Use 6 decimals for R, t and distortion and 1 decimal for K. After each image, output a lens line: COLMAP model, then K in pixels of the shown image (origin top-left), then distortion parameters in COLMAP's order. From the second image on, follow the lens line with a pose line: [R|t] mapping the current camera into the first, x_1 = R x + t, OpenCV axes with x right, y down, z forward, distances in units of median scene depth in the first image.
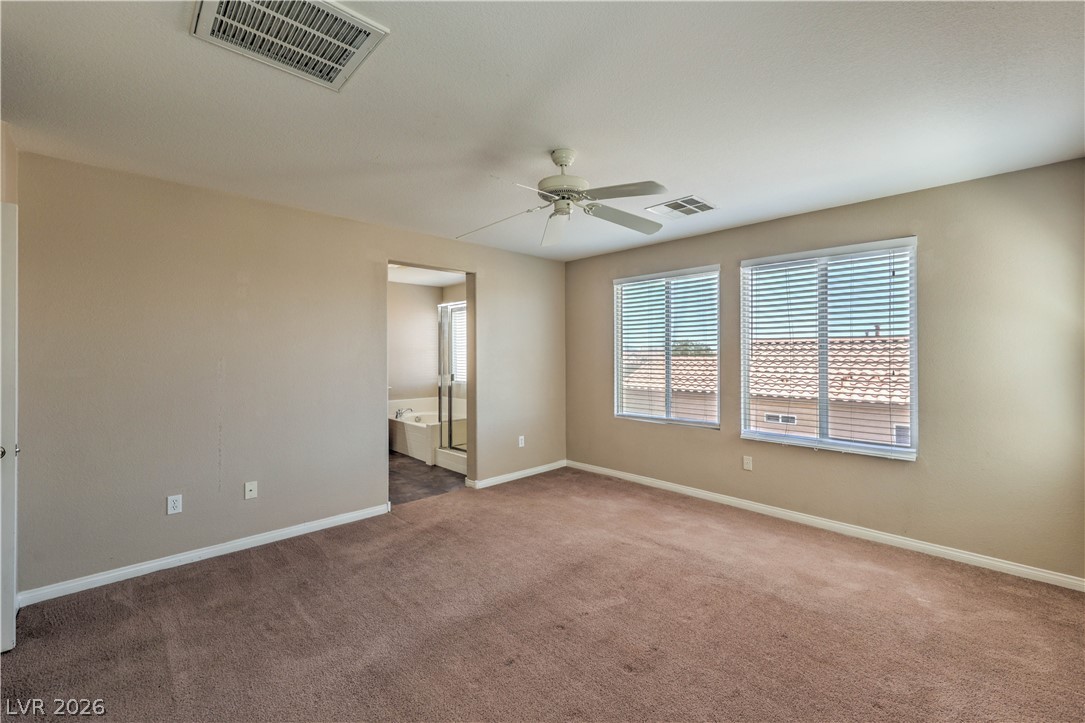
lens RADIAL K [[437.0, 0, 542.5], [0, 437.0, 361.5], [0, 0, 1]] dist [0.001156, 0.000289]
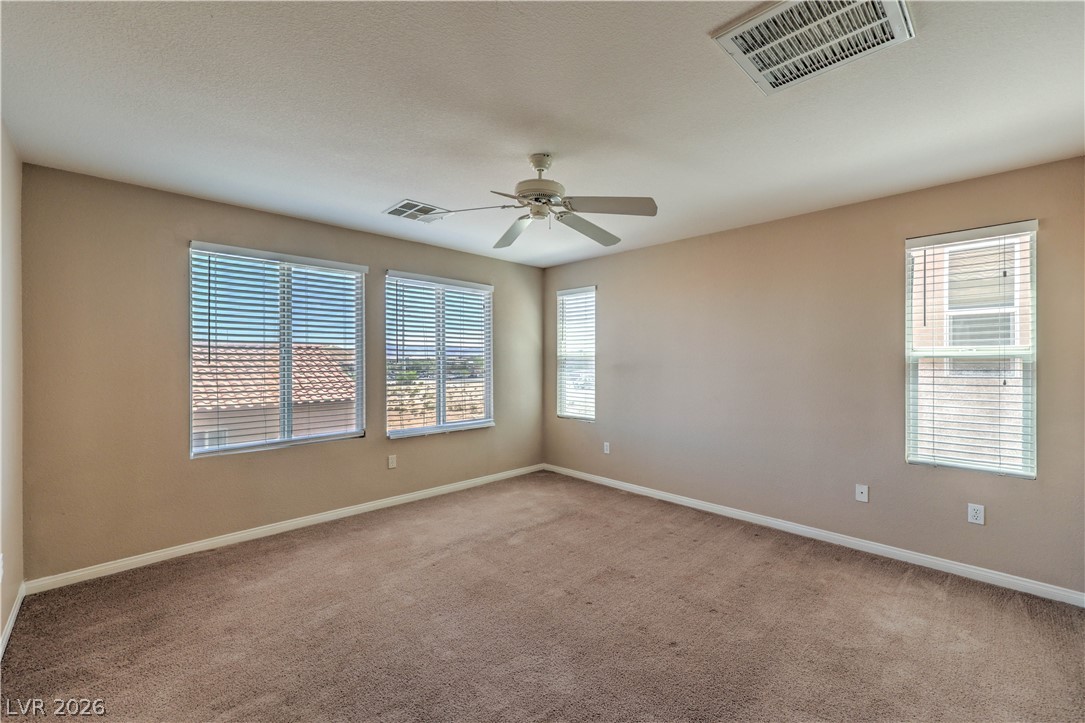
lens RADIAL K [[457.1, 0, 542.5], [0, 457.1, 361.5], [0, 0, 1]] dist [0.001837, -0.000019]
pose [[-0.003256, -0.004731, 0.999984, -0.688826], [0.016283, 0.999856, 0.004783, -0.010014], [-0.999862, 0.016298, -0.003179, 0.684543]]
